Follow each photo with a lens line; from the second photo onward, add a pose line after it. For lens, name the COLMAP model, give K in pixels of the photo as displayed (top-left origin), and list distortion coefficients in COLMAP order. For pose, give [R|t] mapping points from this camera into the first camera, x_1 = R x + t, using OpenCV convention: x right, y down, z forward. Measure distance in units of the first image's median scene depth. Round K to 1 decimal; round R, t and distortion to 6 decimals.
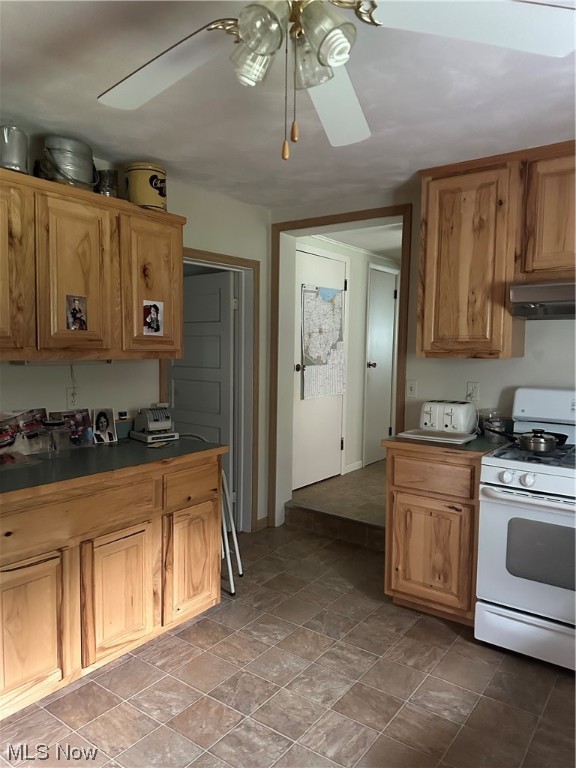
lens RADIAL K [[544.1, 0, 284.9], [0, 544.1, 387.1], [0, 0, 1]] dist [0.044848, -0.065355]
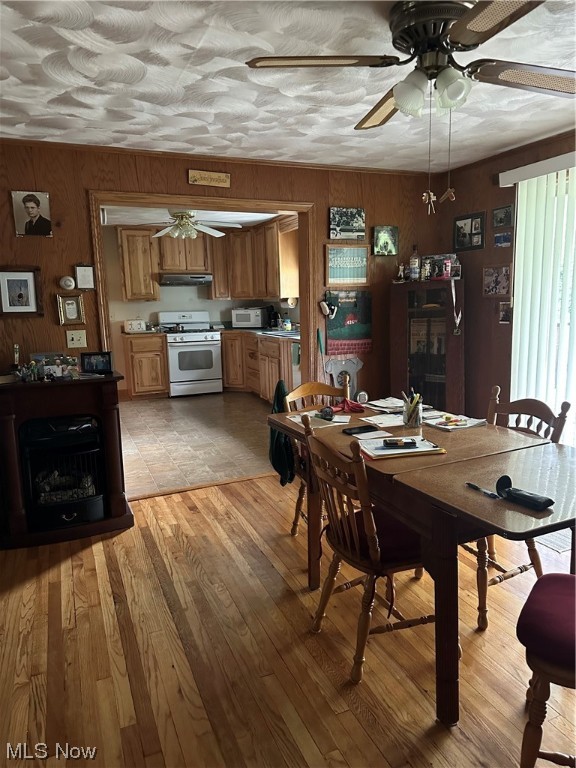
lens RADIAL K [[544.1, 0, 288.2], [0, 544.1, 385.5], [0, 0, 1]] dist [0.044848, -0.065355]
pose [[0.497167, -0.162742, 0.852256, -1.846538], [0.088789, 0.986638, 0.136607, 0.055082], [-0.863100, 0.007754, 0.504974, -1.041747]]
